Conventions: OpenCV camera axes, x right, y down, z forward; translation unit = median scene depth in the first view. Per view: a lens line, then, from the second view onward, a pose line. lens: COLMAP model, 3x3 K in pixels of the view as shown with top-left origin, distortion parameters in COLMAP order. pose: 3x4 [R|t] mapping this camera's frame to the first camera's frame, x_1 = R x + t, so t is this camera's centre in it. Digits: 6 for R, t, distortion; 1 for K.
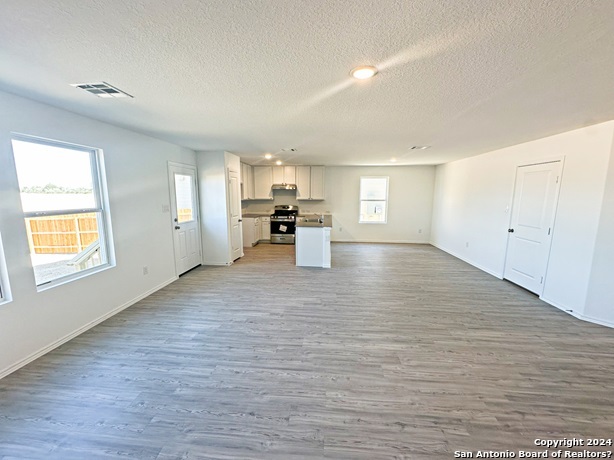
lens RADIAL K [[247.1, 0, 308.6], [0, 247.1, 228.5], [0, 0, 1]] dist [0.000254, 0.000778]
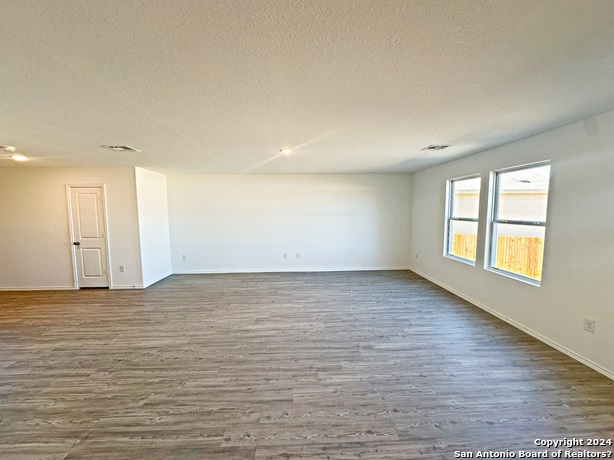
lens RADIAL K [[247.1, 0, 307.4], [0, 247.1, 231.9], [0, 0, 1]] dist [0.000254, 0.000778]
pose [[-0.992752, 0.013699, -0.119398, 0.185552], [-0.014329, 0.972904, 0.230765, -0.267174], [0.119324, 0.230803, -0.965656, 1.907333]]
